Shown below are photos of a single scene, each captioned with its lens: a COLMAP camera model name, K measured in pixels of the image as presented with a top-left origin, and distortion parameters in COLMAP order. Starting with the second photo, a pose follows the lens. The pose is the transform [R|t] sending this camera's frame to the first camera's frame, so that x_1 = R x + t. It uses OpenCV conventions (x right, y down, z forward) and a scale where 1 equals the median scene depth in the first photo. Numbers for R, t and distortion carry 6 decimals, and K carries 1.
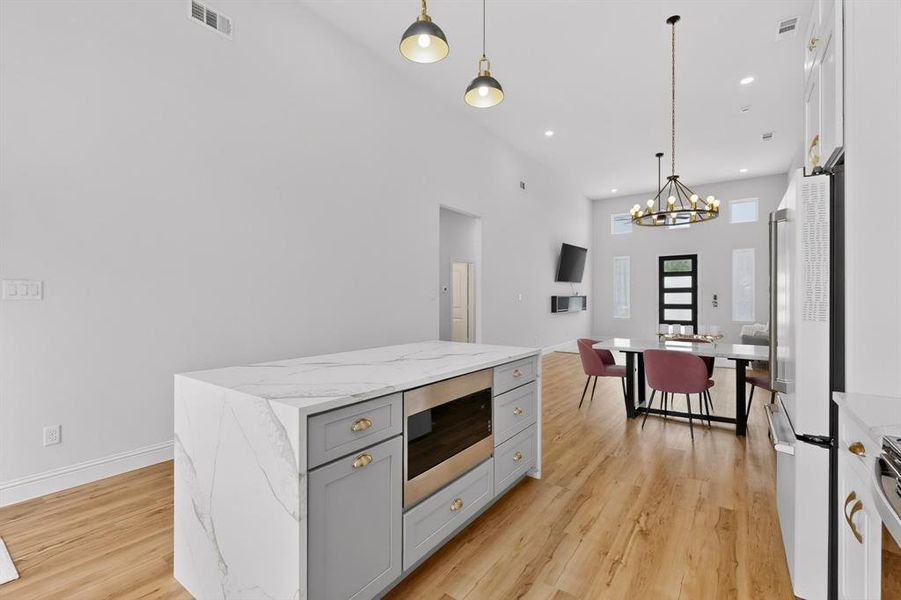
lens RADIAL K [[396.0, 0, 450.6], [0, 396.0, 297.8], [0, 0, 1]] dist [0.000504, -0.000003]
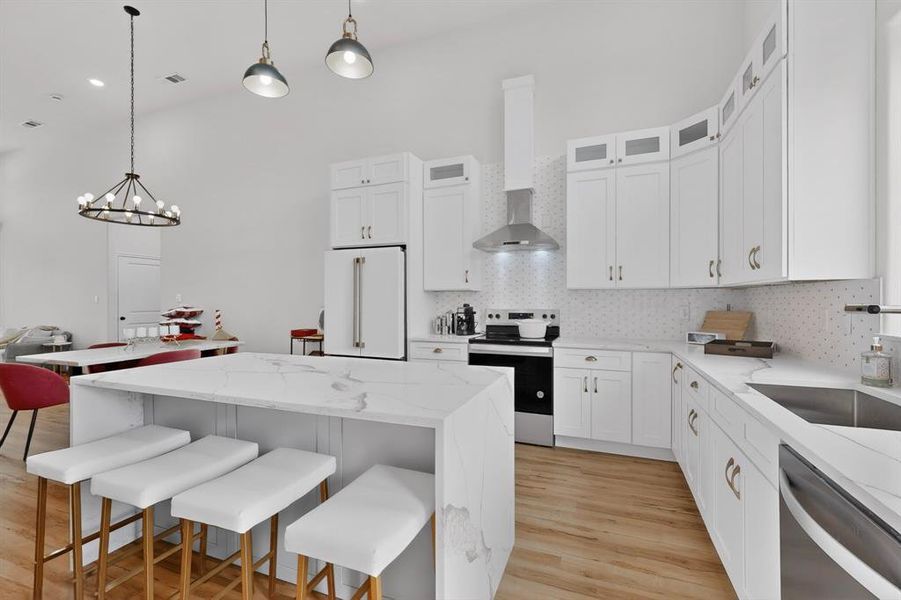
lens RADIAL K [[393.5, 0, 450.3], [0, 393.5, 302.7], [0, 0, 1]] dist [0.002215, 0.000632]
pose [[-0.242612, -0.003498, 0.970117, -0.229912], [-0.002274, 0.999993, 0.003037, 0.000818], [-0.970121, -0.001469, -0.242618, 0.195590]]
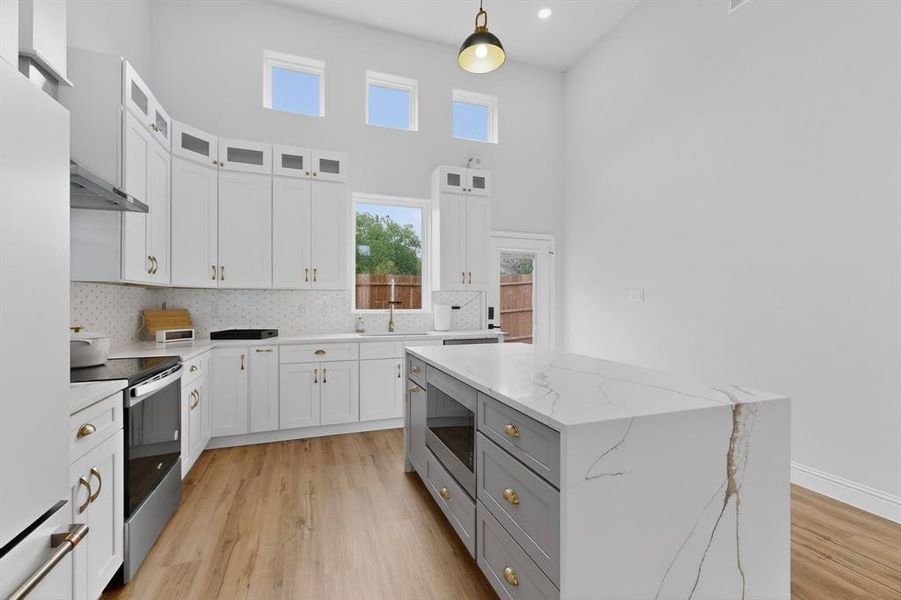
lens RADIAL K [[391.7, 0, 451.6], [0, 391.7, 300.7], [0, 0, 1]] dist [0.000171, -0.000019]
pose [[-0.556500, 0.000589, -0.830847, 0.166494], [0.001973, 0.999998, -0.000612, 0.001692], [0.830845, -0.001979, -0.556500, 0.298138]]
